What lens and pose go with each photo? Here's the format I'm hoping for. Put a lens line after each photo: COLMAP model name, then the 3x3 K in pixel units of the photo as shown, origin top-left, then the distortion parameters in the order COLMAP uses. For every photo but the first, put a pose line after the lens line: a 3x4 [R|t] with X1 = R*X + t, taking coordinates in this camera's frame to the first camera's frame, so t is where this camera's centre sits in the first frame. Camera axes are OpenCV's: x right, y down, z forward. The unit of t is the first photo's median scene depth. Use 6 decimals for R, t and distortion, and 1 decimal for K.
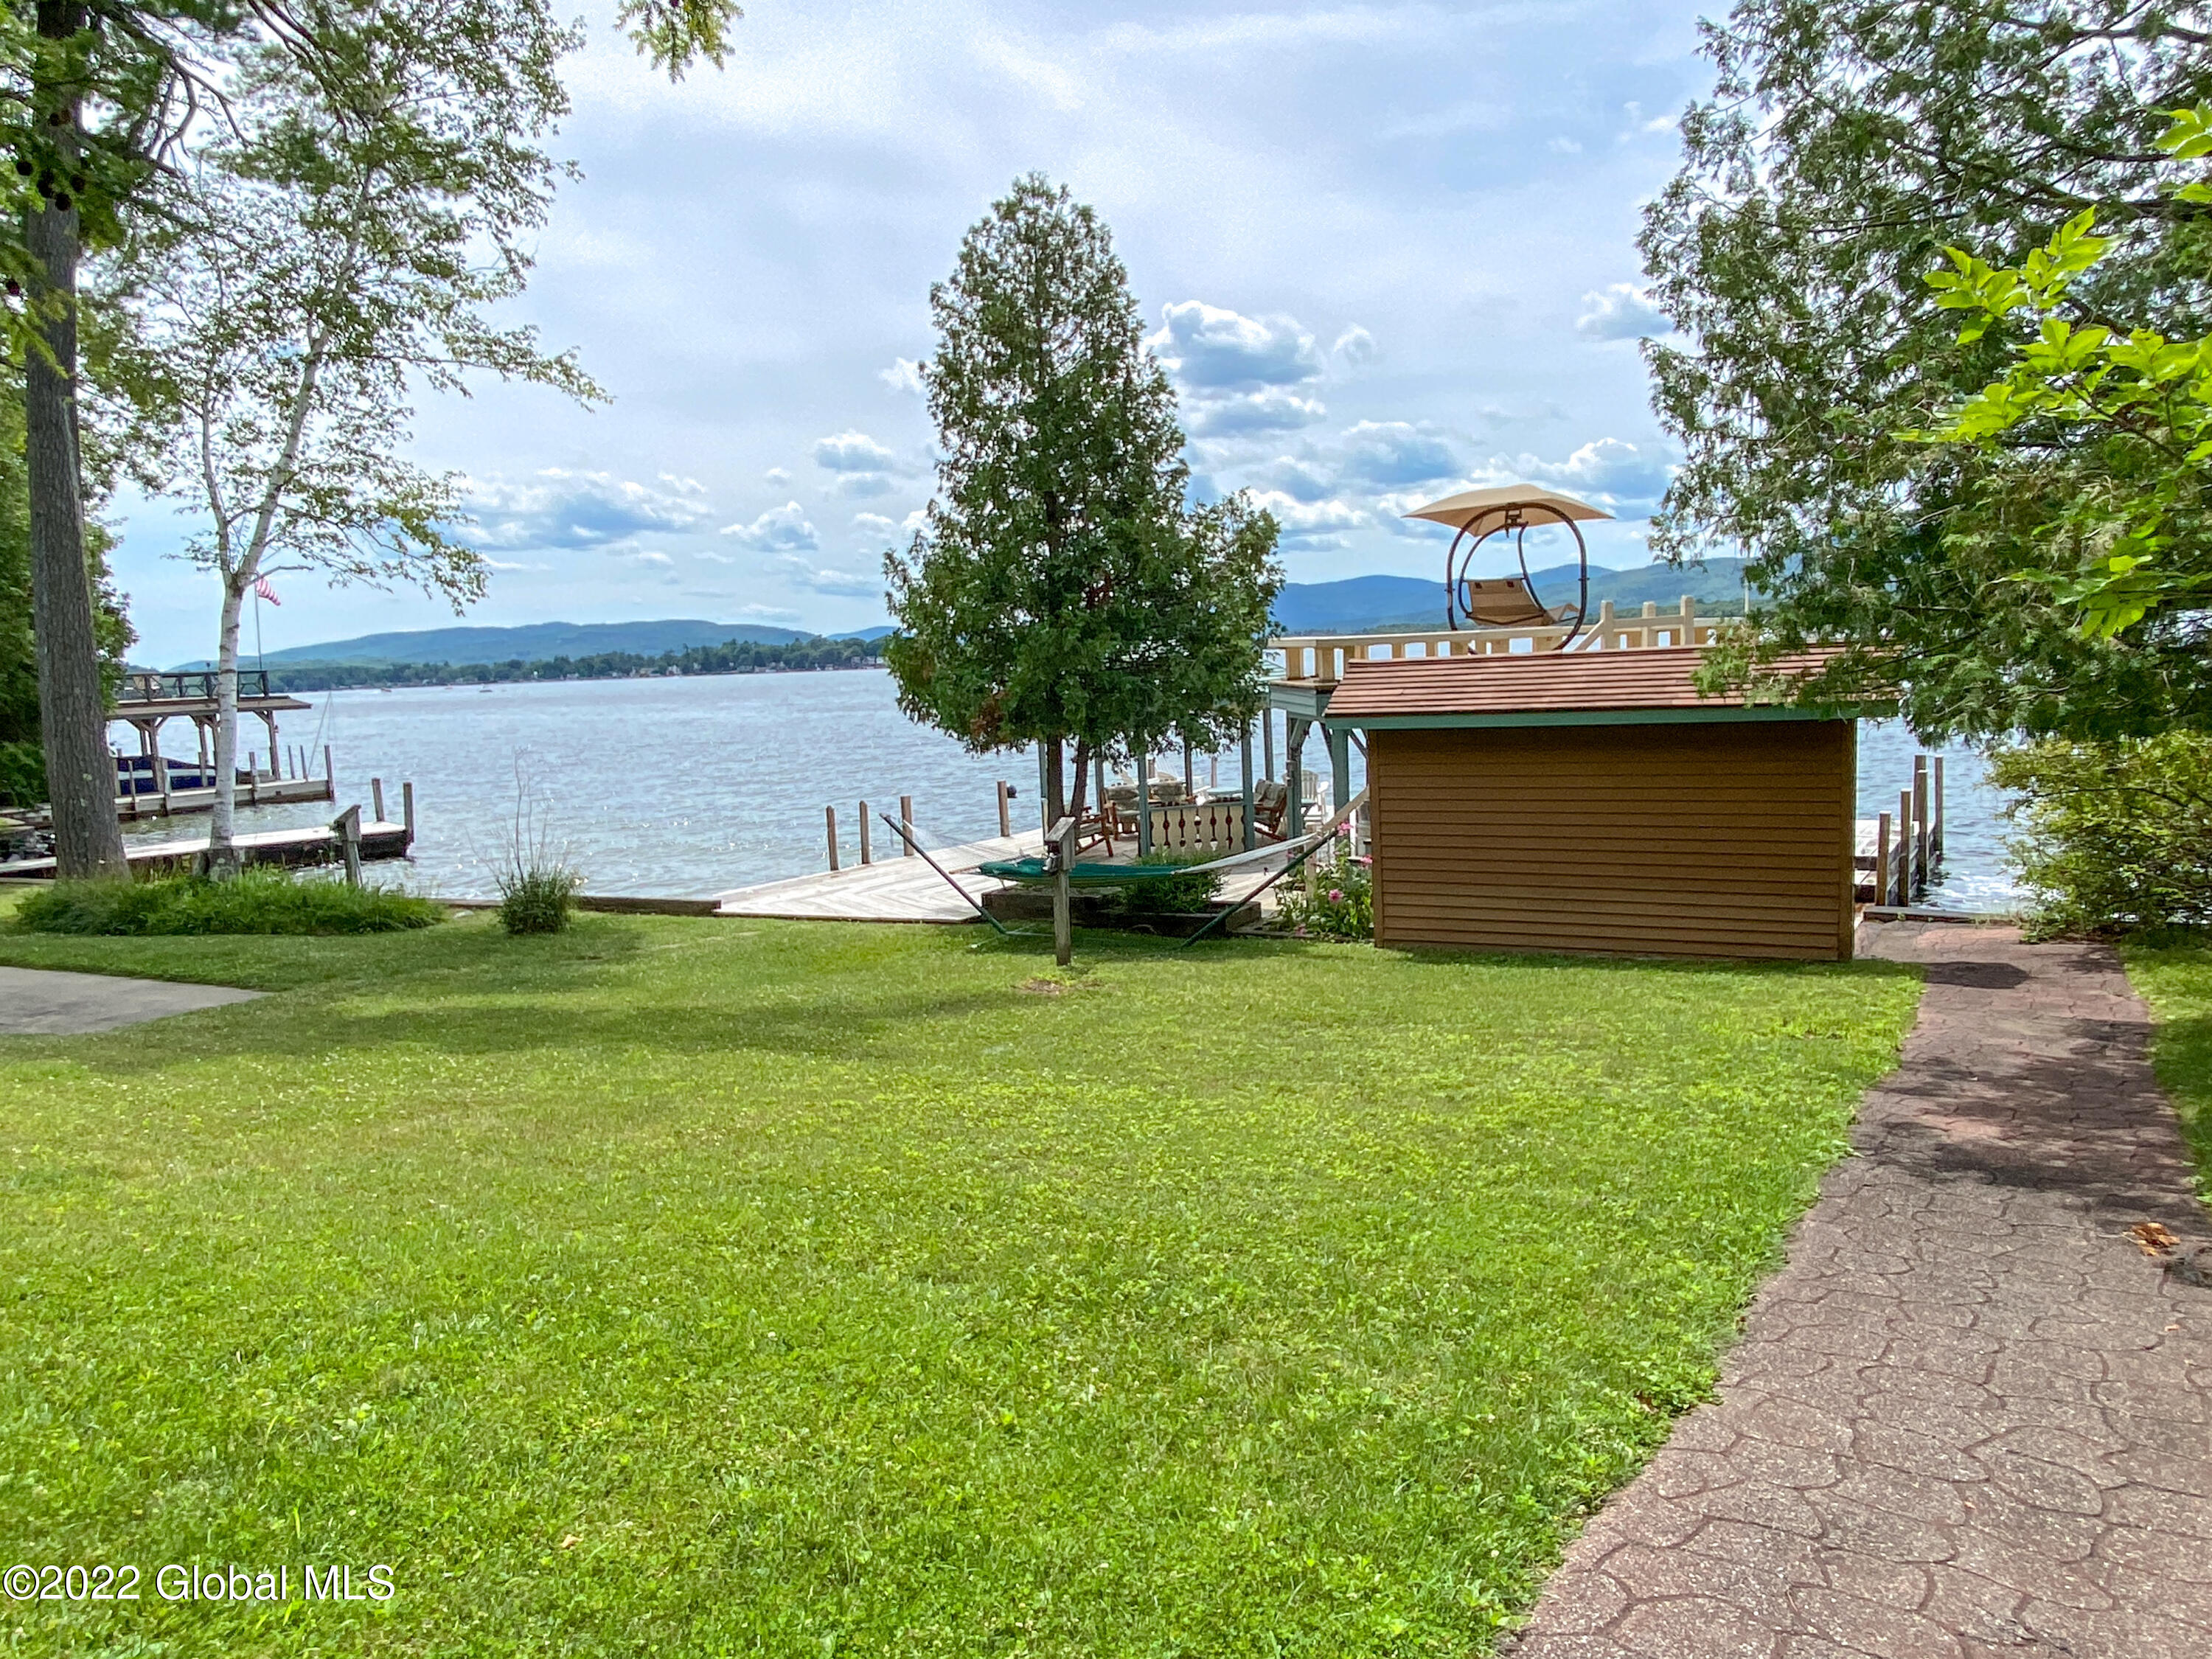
lens RADIAL K [[1451.2, 0, 1101.9], [0, 1451.2, 835.4], [0, 0, 1]] dist [0.043305, -0.051509]
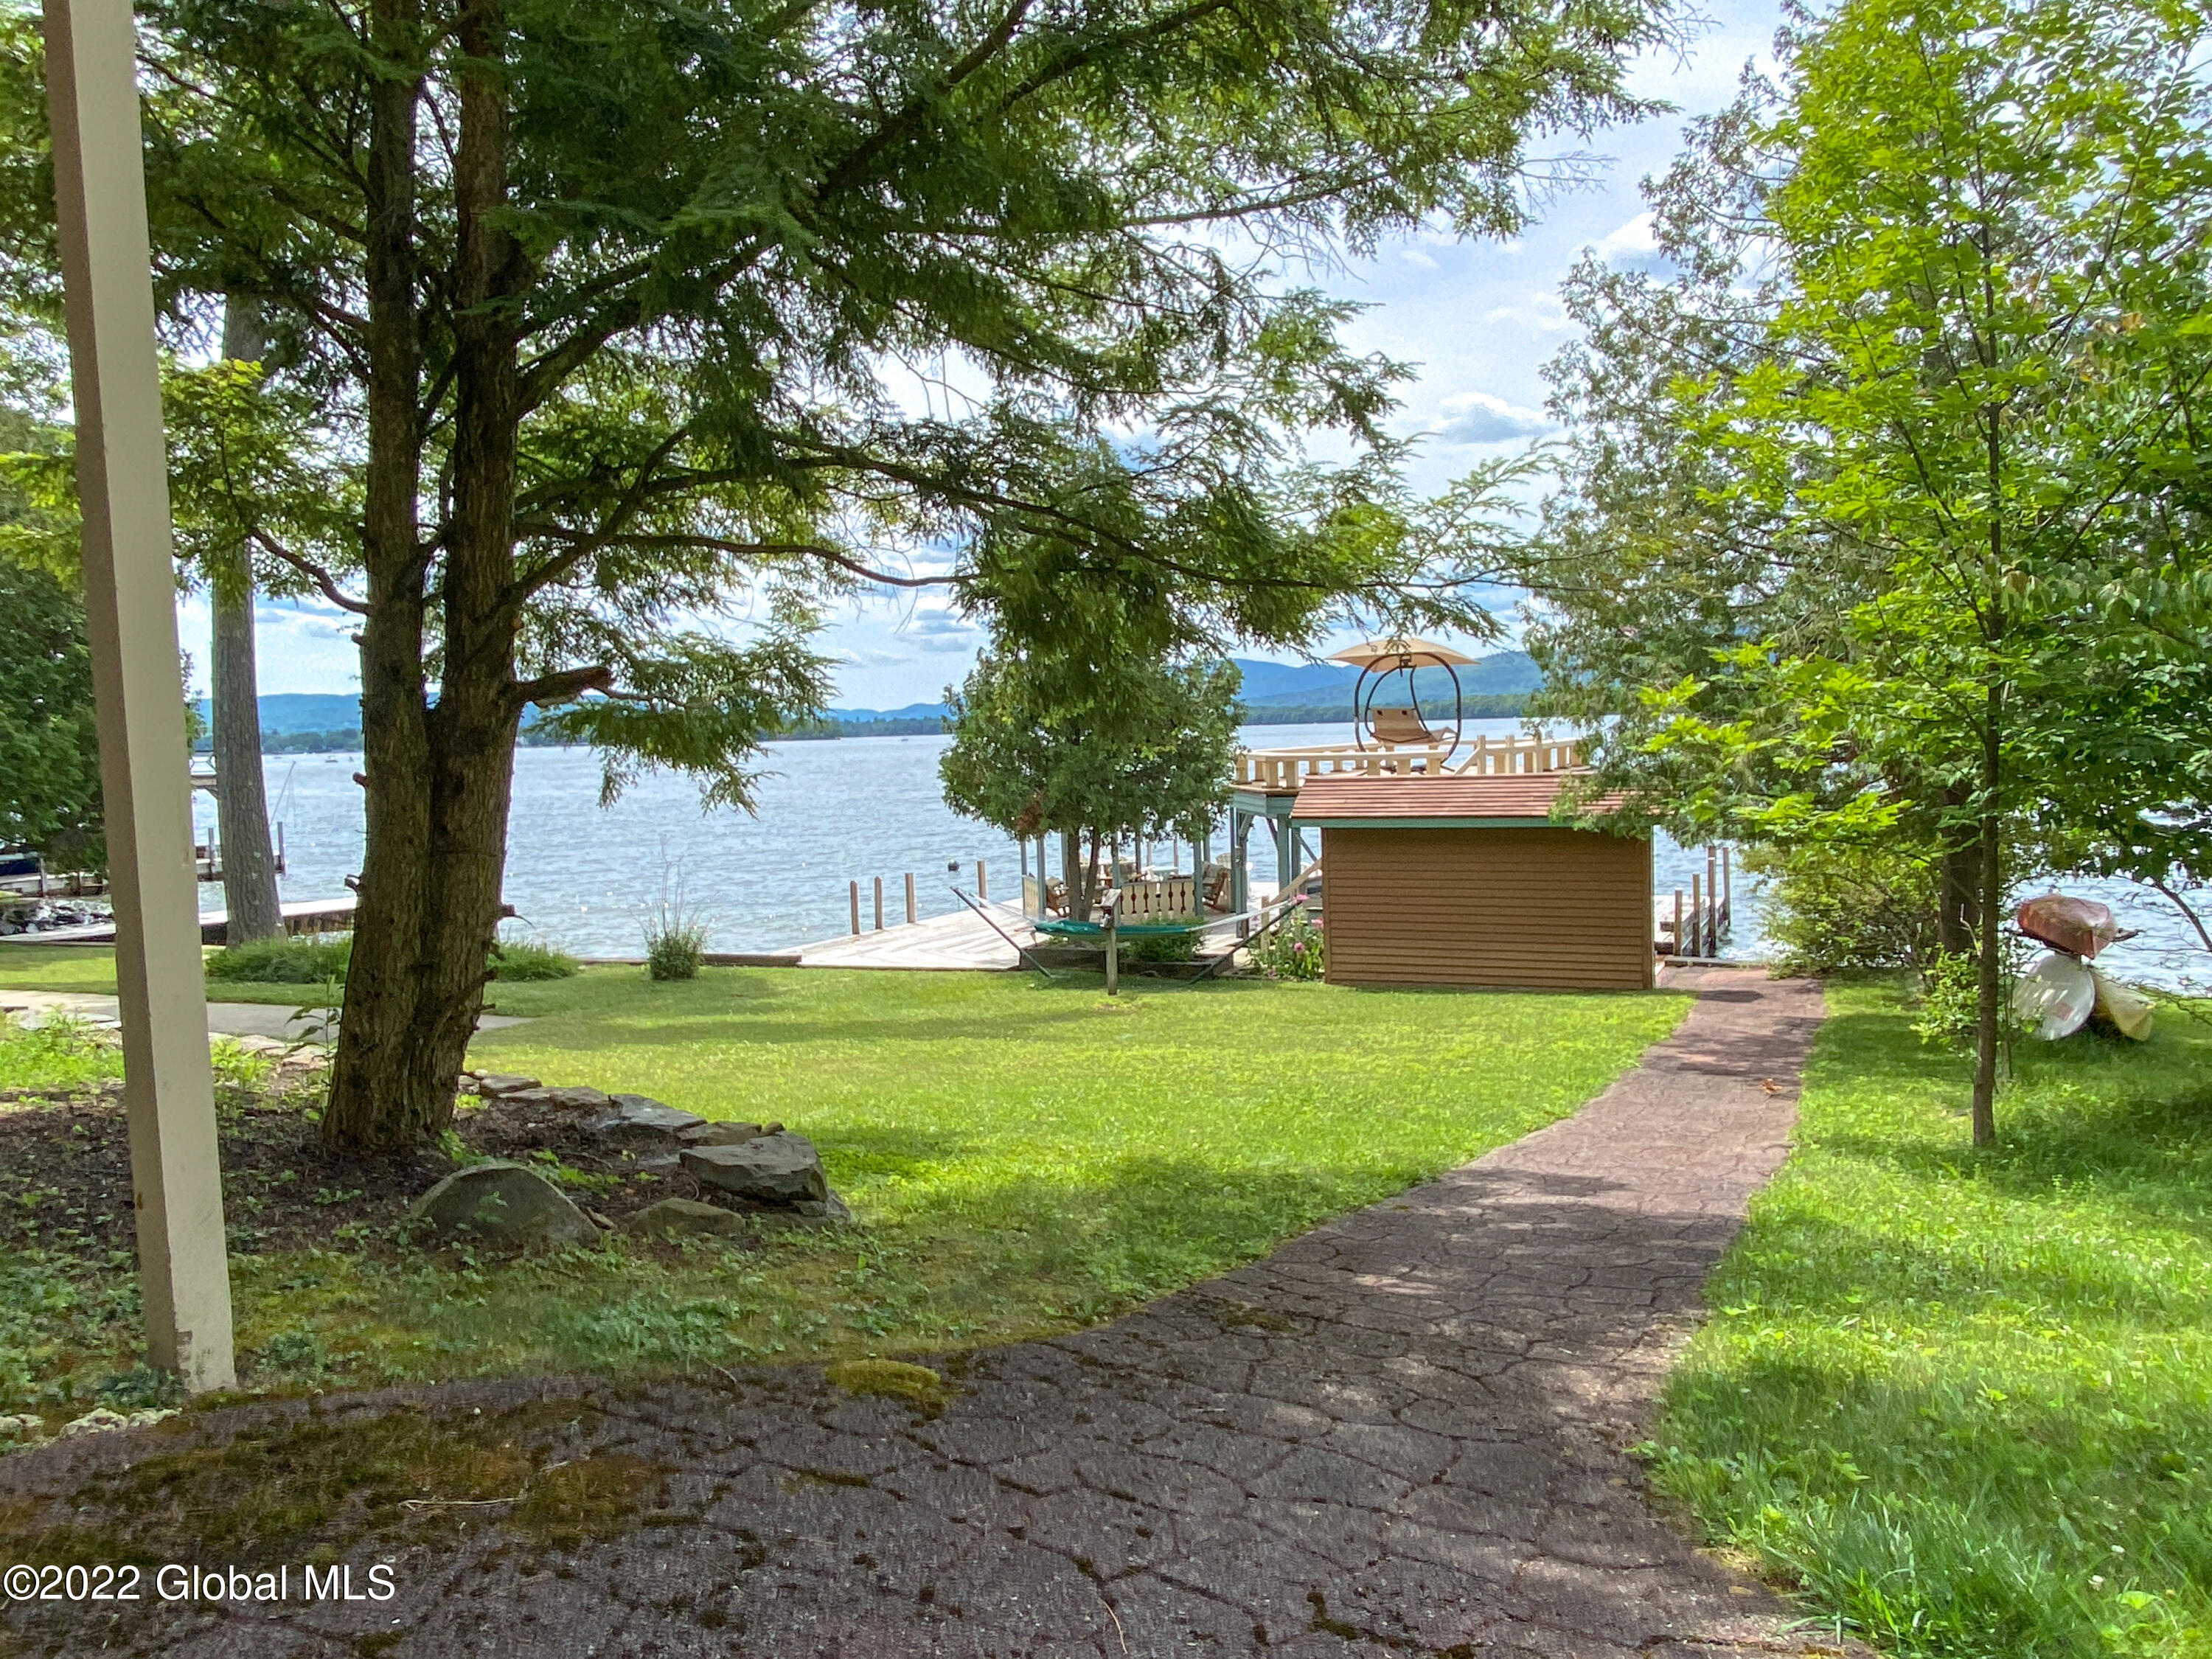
lens RADIAL K [[1451.2, 0, 1105.5], [0, 1451.2, 829.6], [0, 0, 1]] dist [0.043305, -0.051509]
pose [[0.995112, 0.008647, 0.098373, -0.138316], [-0.002953, 0.998319, -0.057884, 0.009011], [-0.098709, 0.057311, 0.993465, -0.315844]]
